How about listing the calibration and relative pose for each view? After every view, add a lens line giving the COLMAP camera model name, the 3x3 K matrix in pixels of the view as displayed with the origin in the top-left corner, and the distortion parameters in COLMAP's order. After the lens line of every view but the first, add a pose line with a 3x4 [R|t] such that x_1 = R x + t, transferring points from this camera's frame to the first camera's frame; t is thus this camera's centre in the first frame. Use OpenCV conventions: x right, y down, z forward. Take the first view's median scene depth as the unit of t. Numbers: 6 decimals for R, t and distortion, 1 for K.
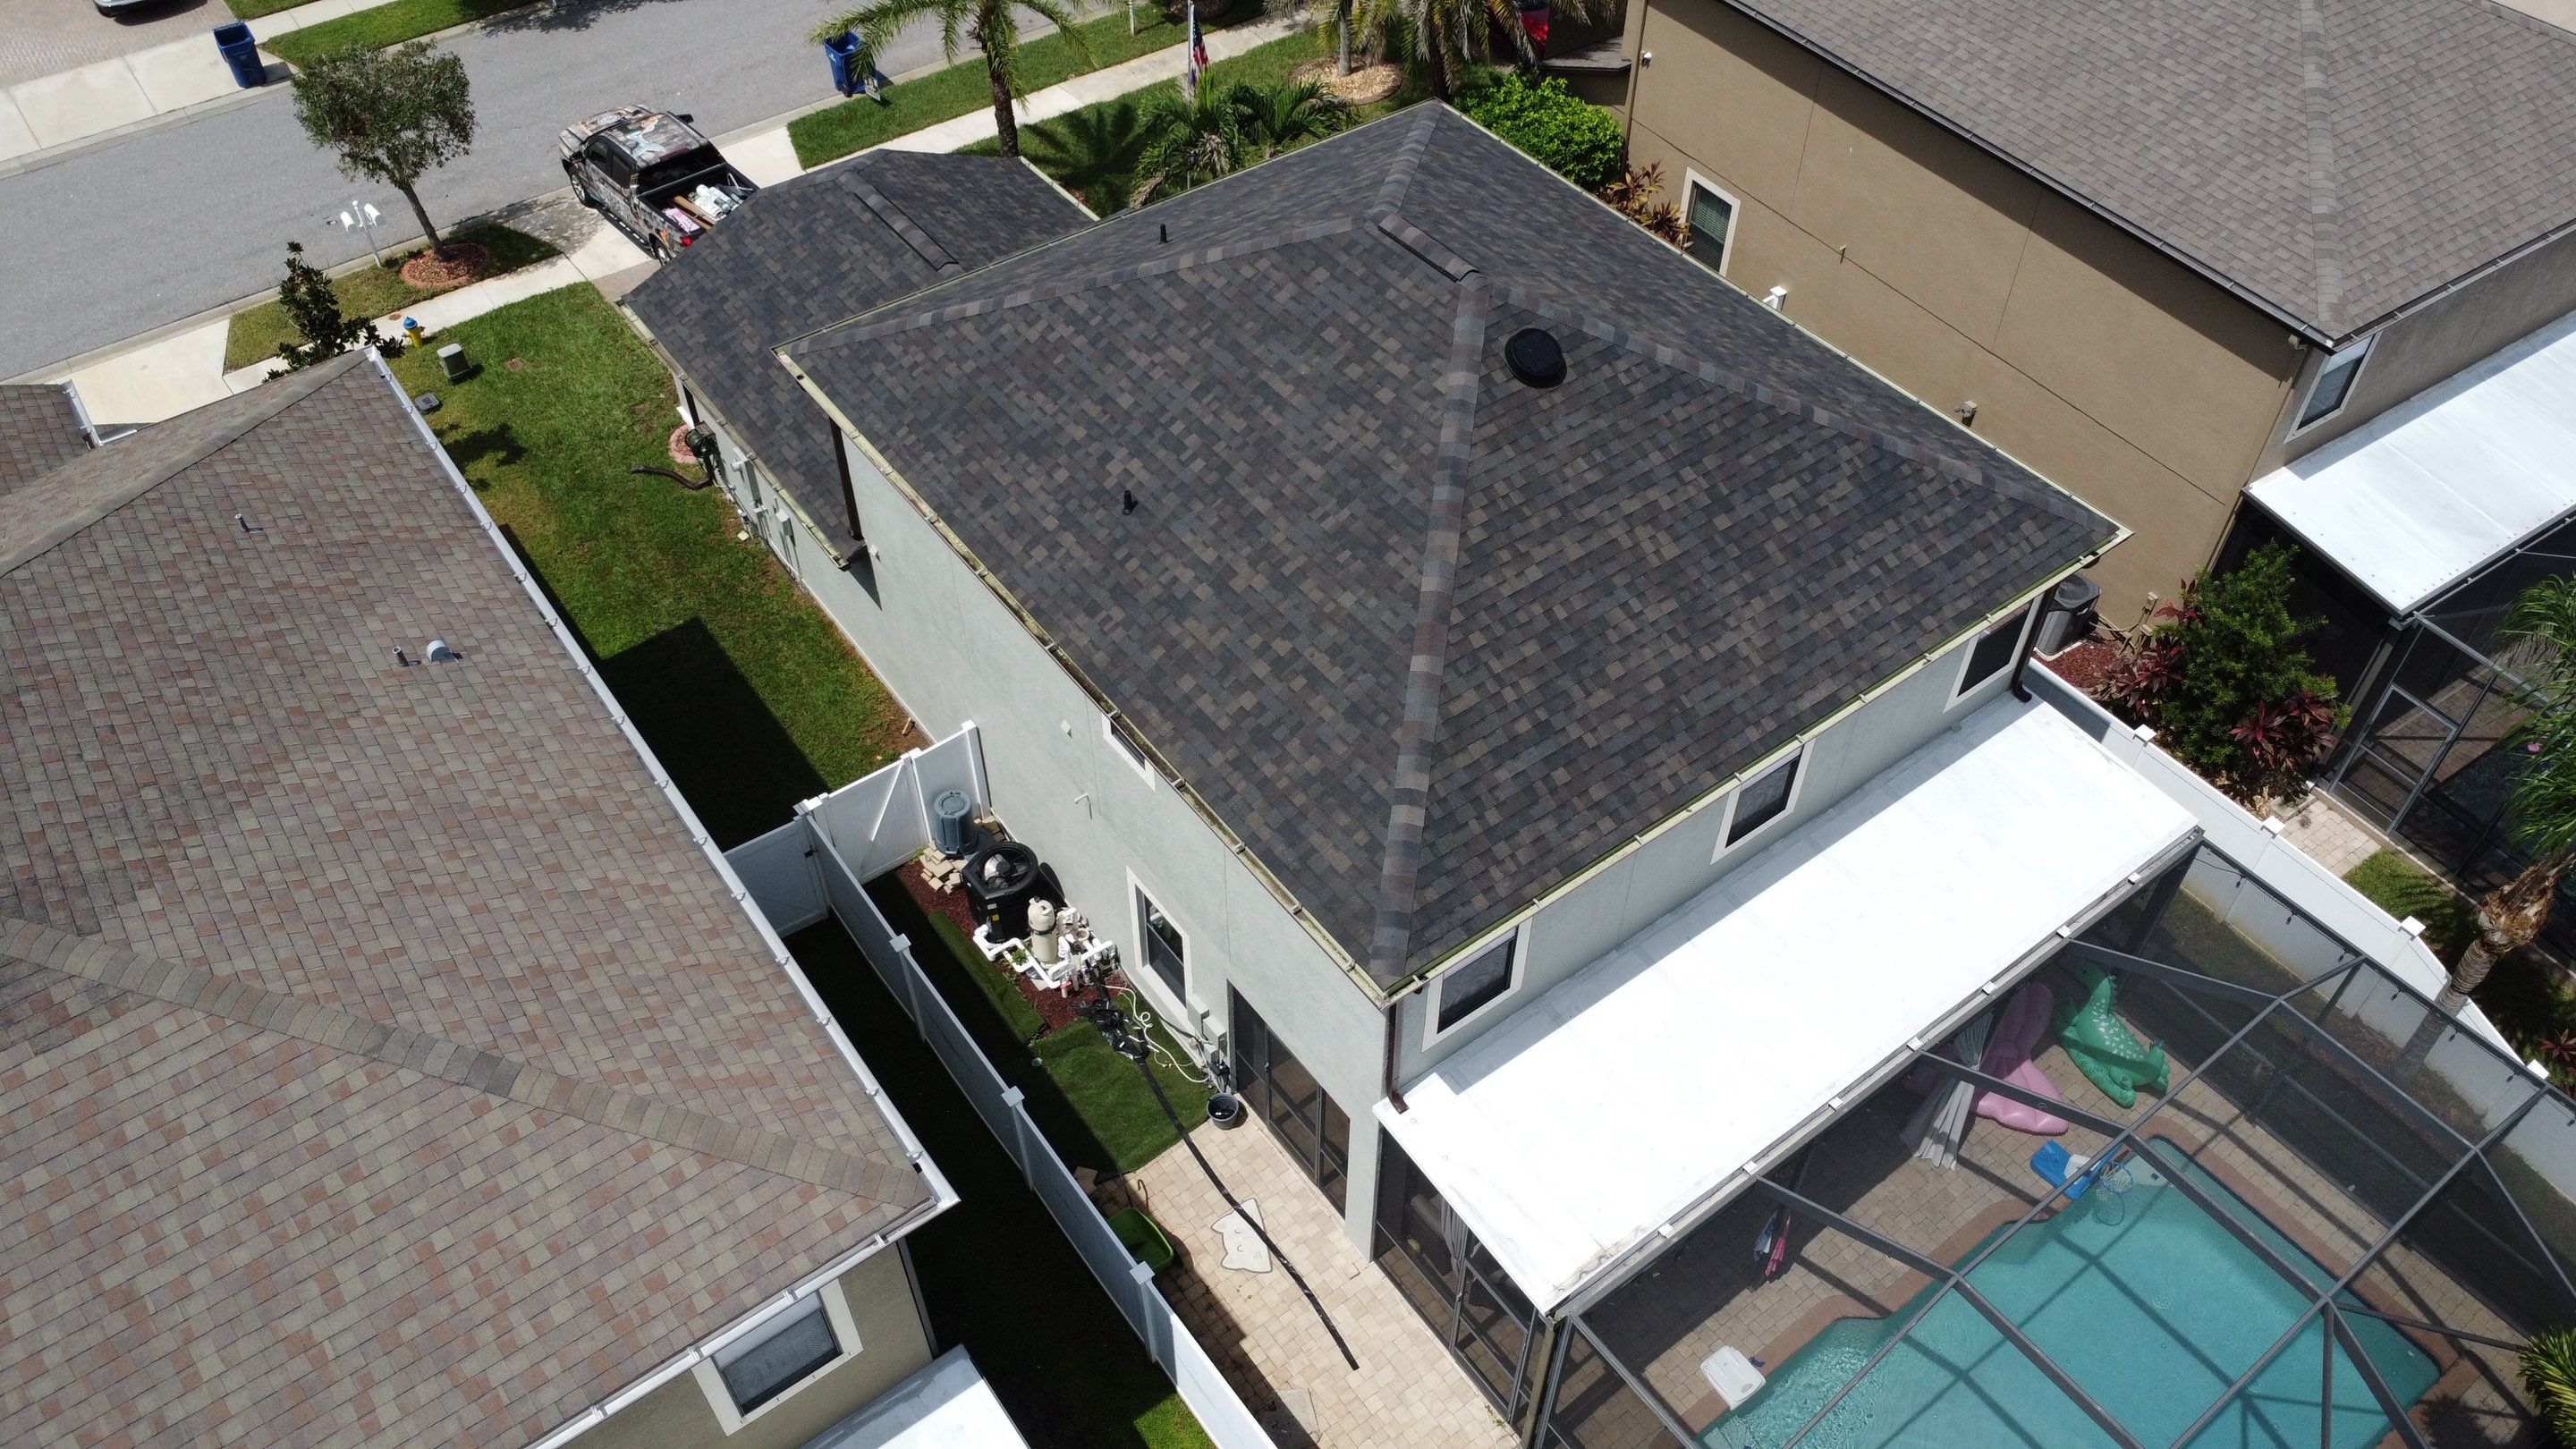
lens RADIAL K [[1872.4, 0, 1279.3], [0, 1872.4, 719.1], [0, 0, 1]] dist [-0.029644, -0.008173]
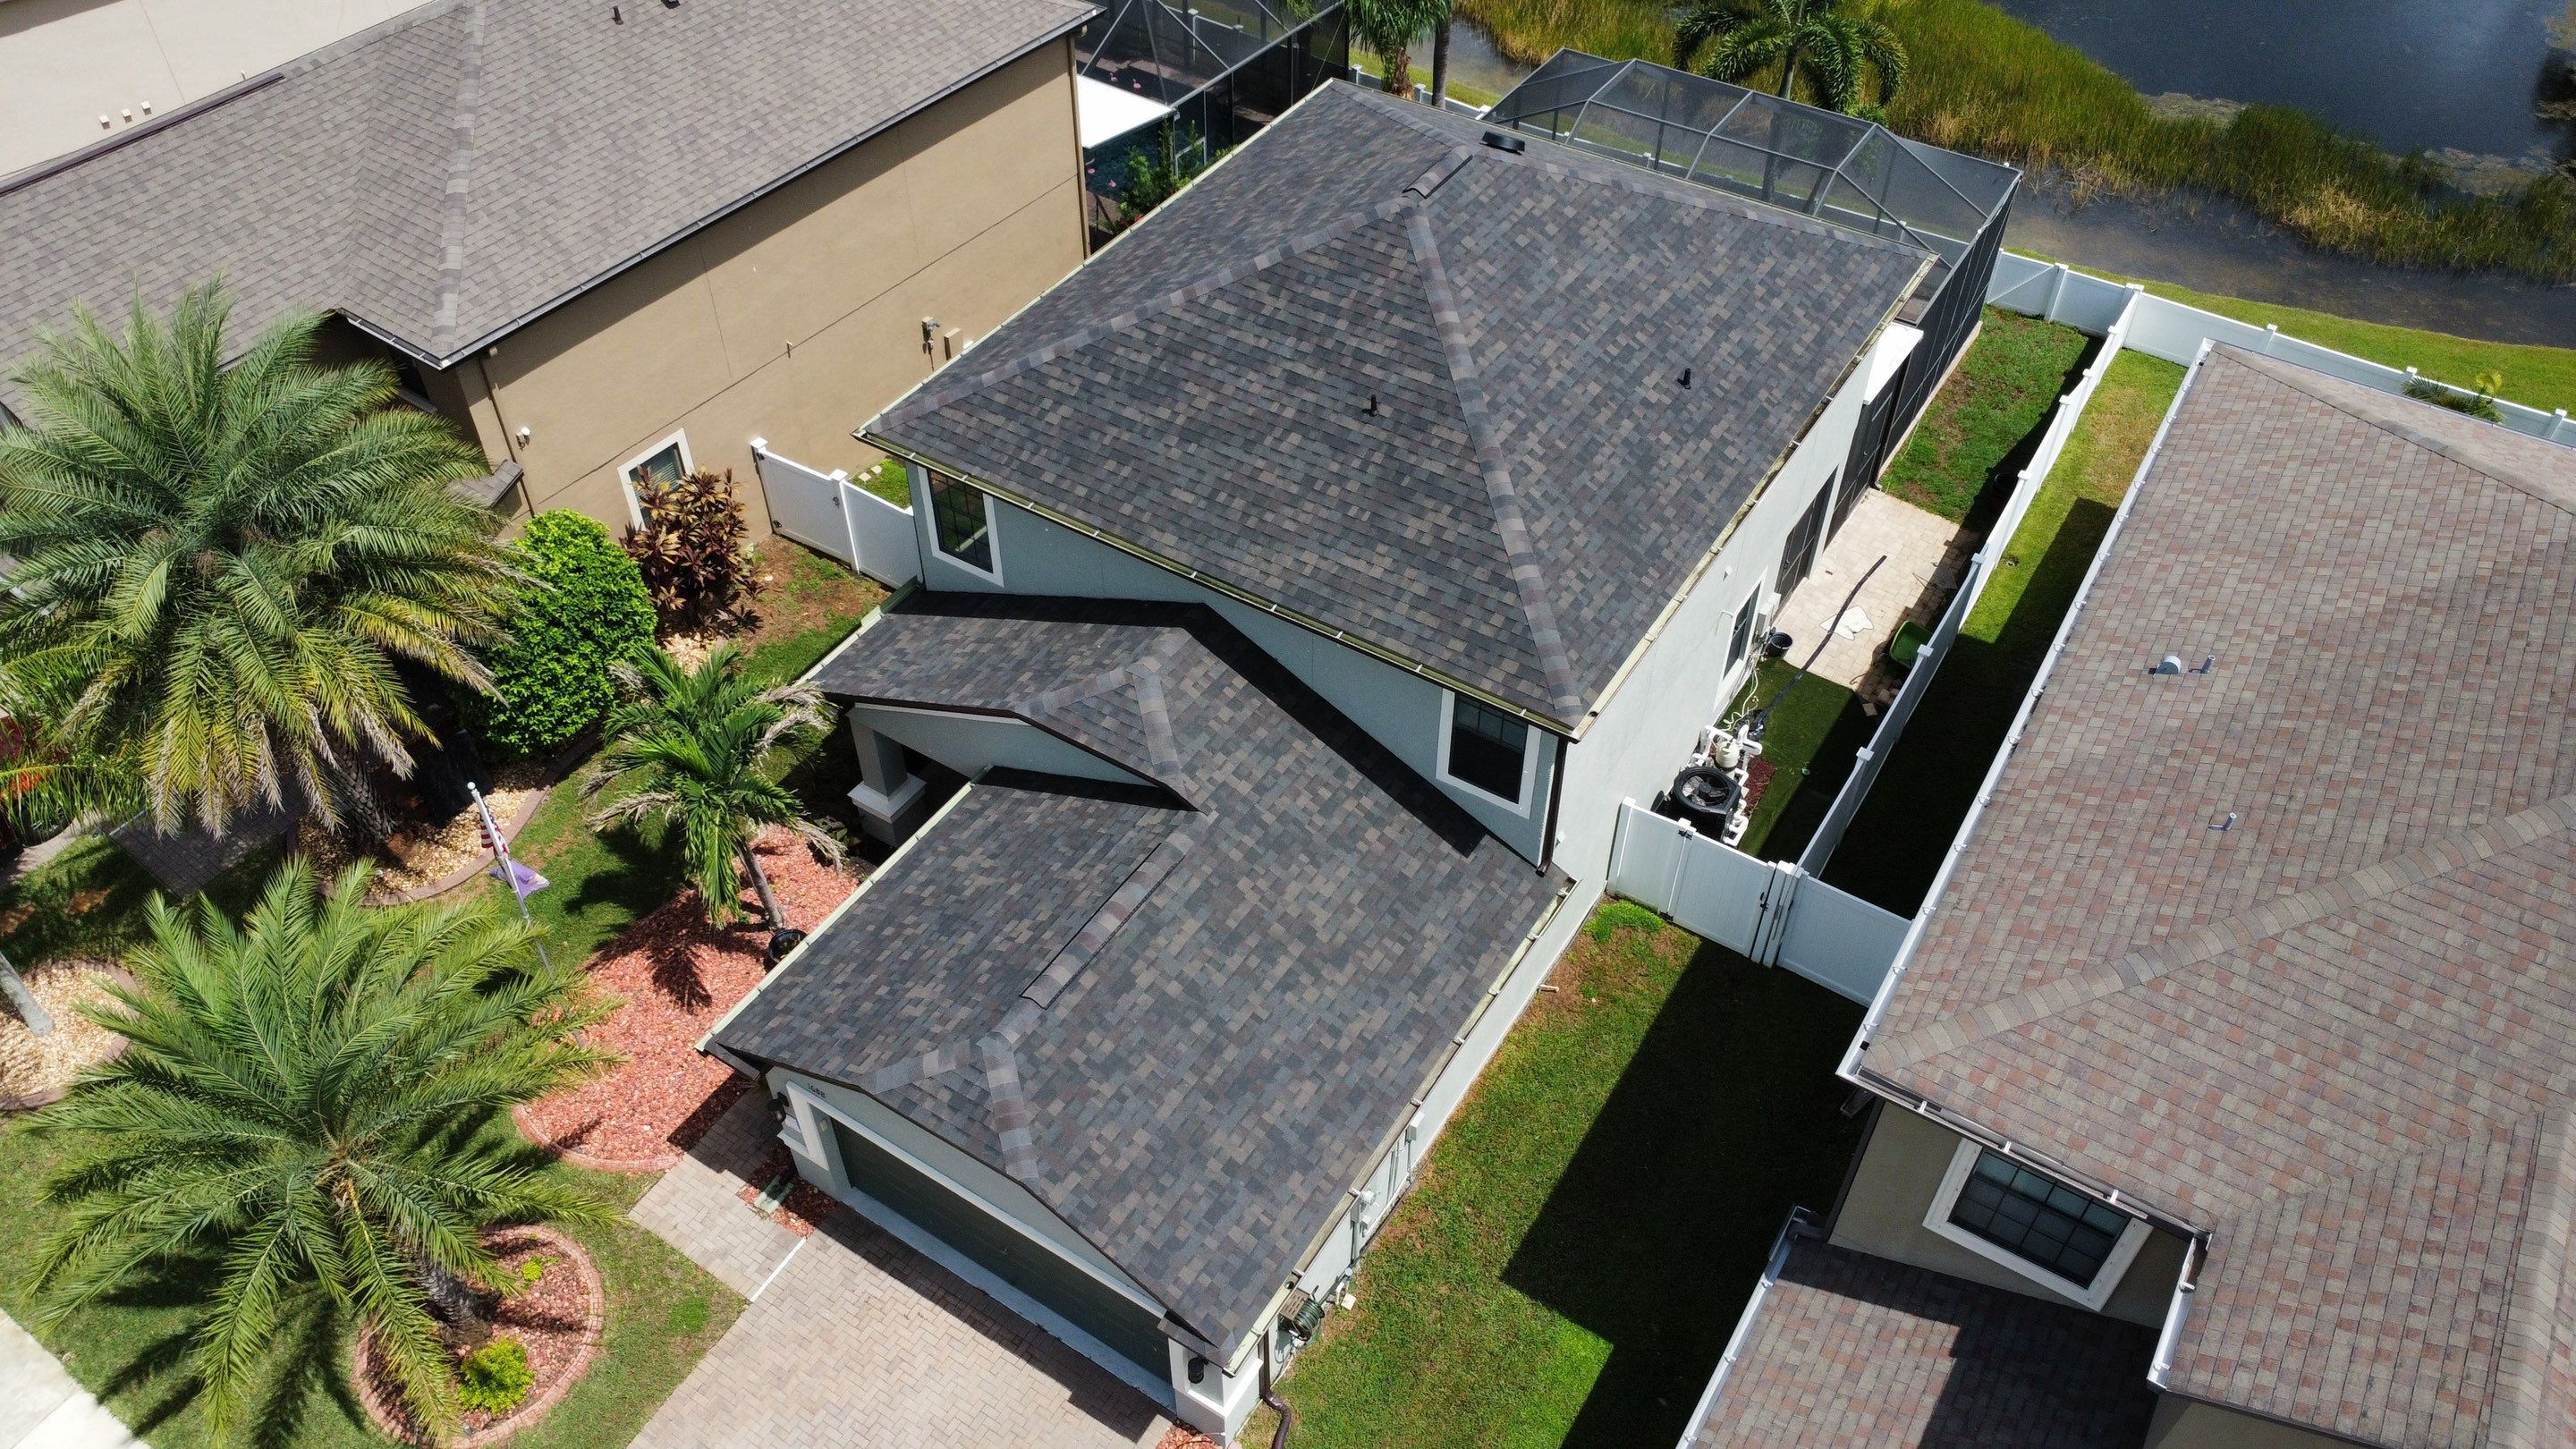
lens RADIAL K [[1872.4, 0, 1281.6], [0, 1872.4, 718.4], [0, 0, 1]] dist [-0.029644, -0.008173]
pose [[-0.360922, -0.651760, 0.667042, -0.912994], [0.675744, 0.310177, 0.668701, -1.007969], [-0.642733, 0.692098, 0.328473, 0.892779]]
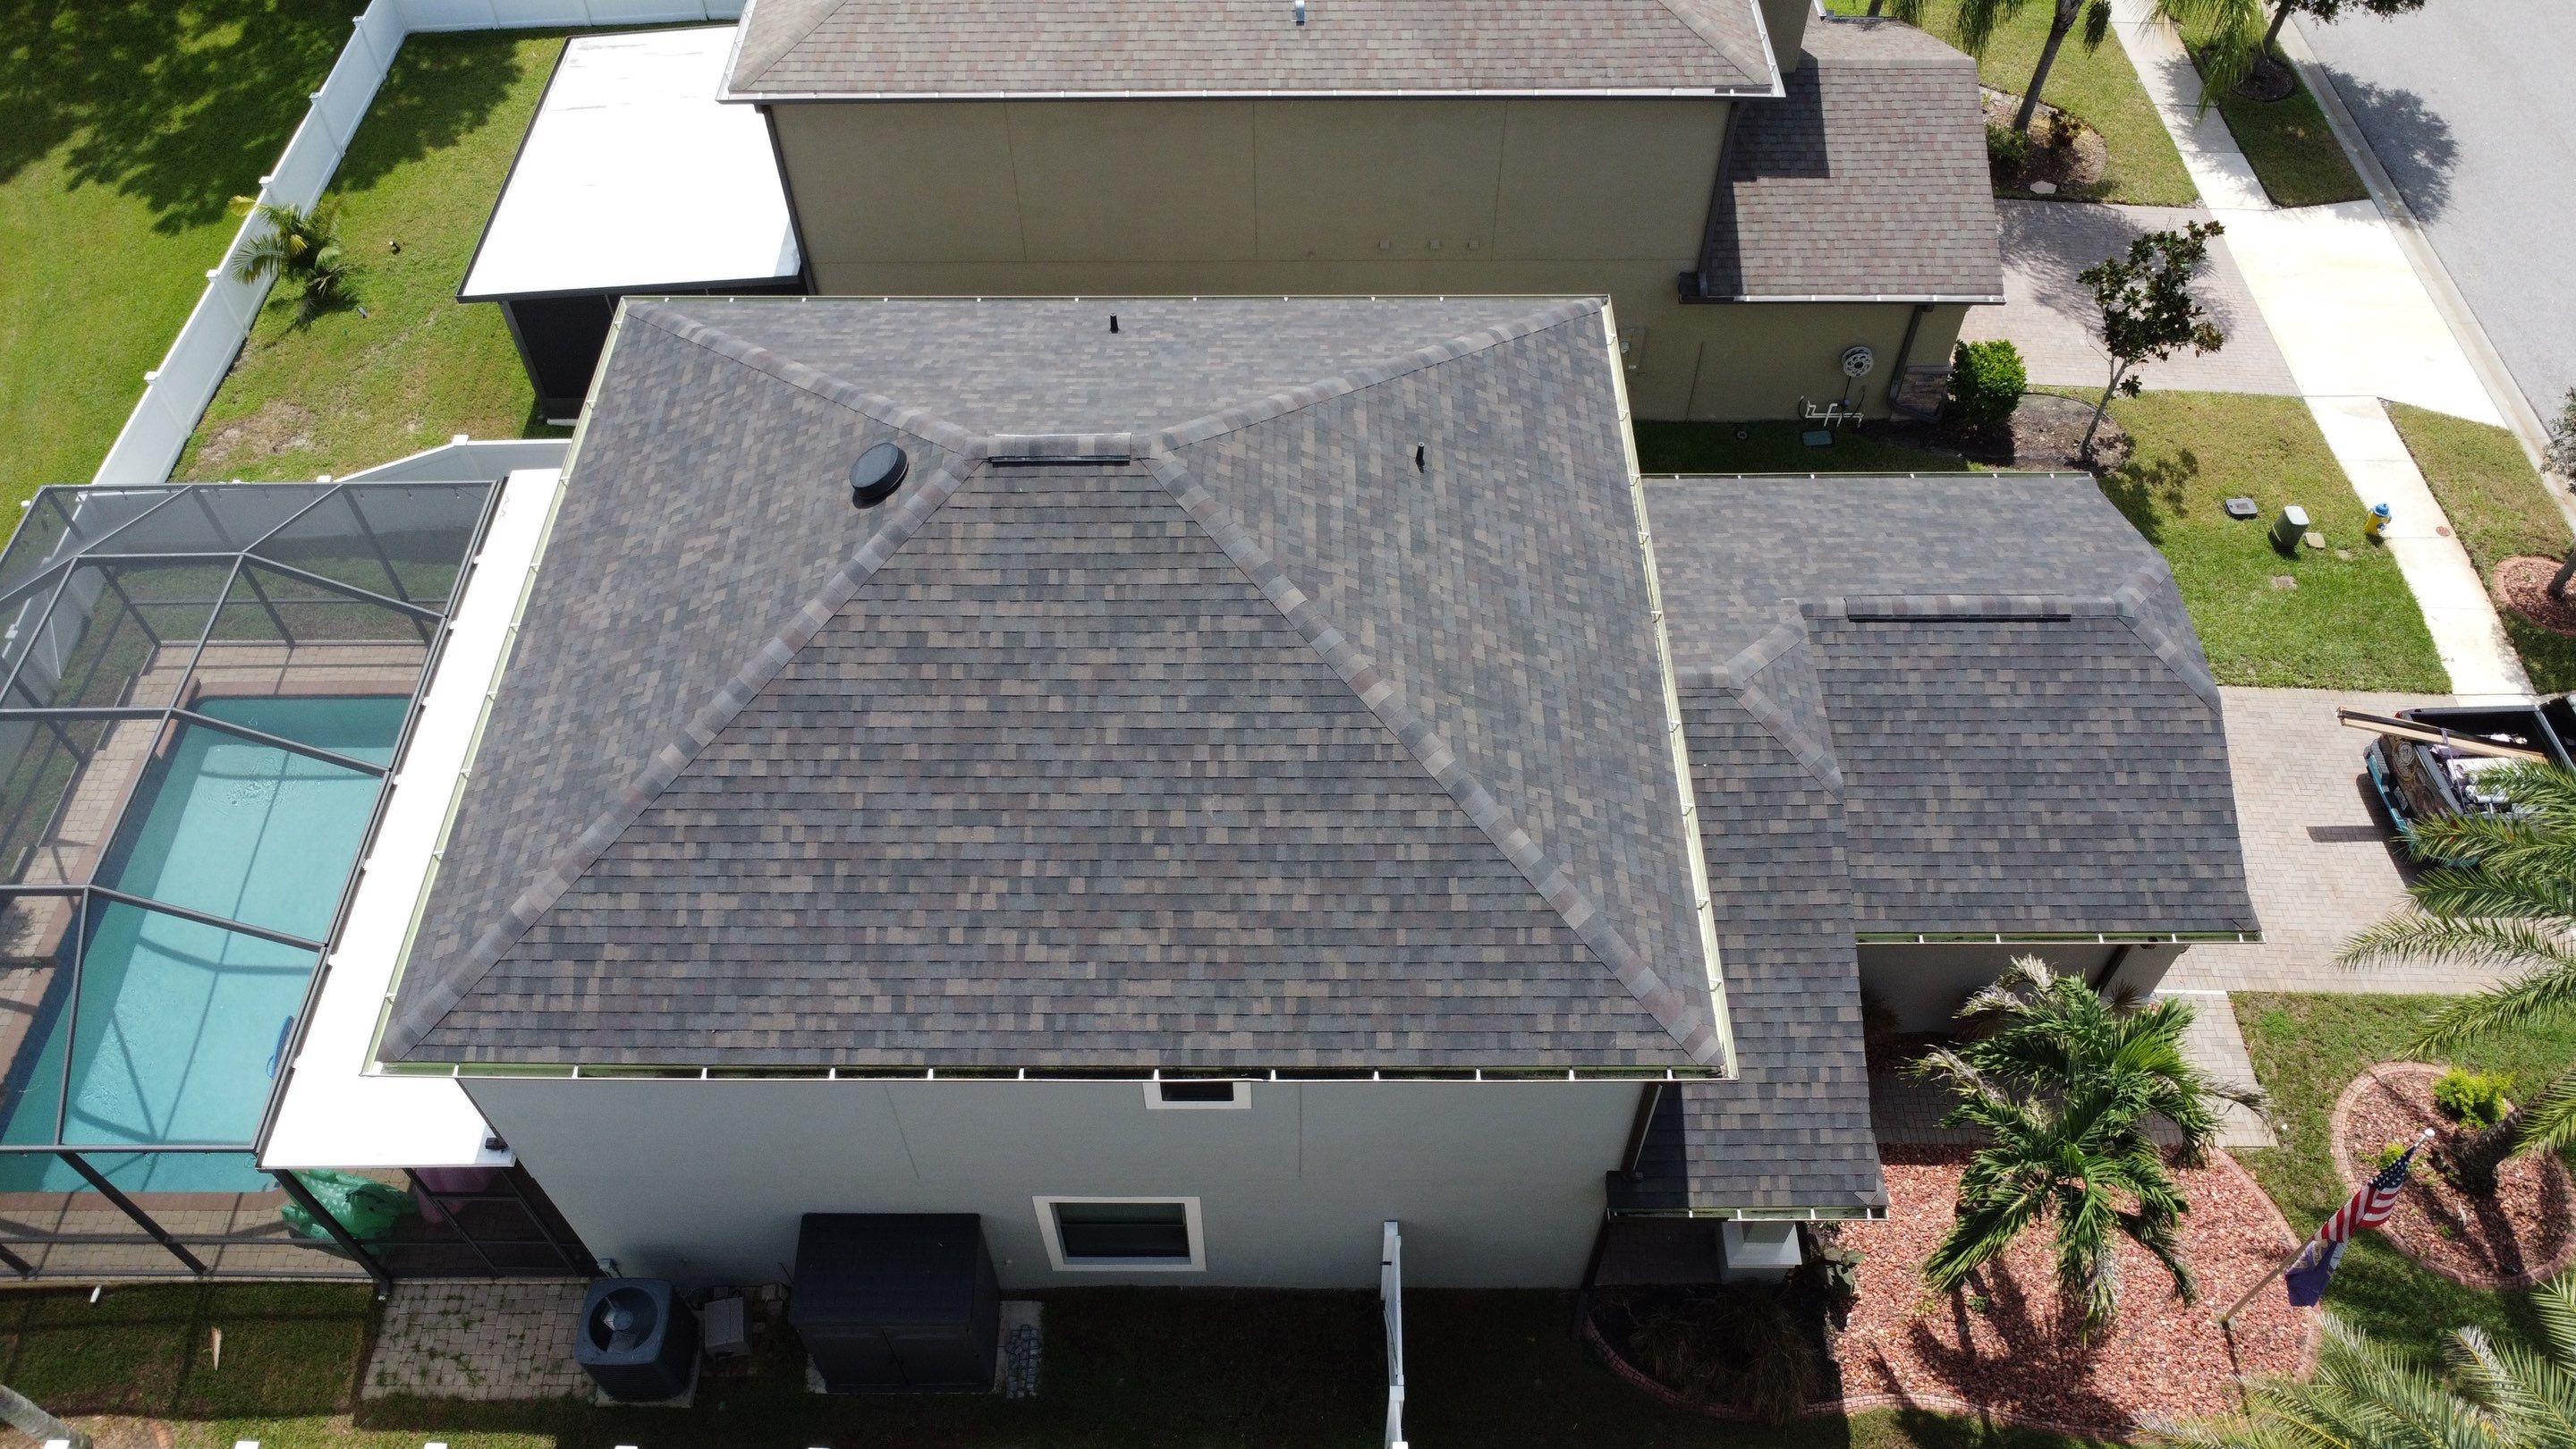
lens RADIAL K [[1872.4, 0, 1279.5], [0, 1872.4, 716.8], [0, 0, 1]] dist [-0.029644, -0.008173]
pose [[-0.593416, 0.634134, -0.495713, 0.526581], [-0.578415, 0.092308, 0.810503, -0.995588], [0.559725, 0.767694, 0.312016, 0.861813]]
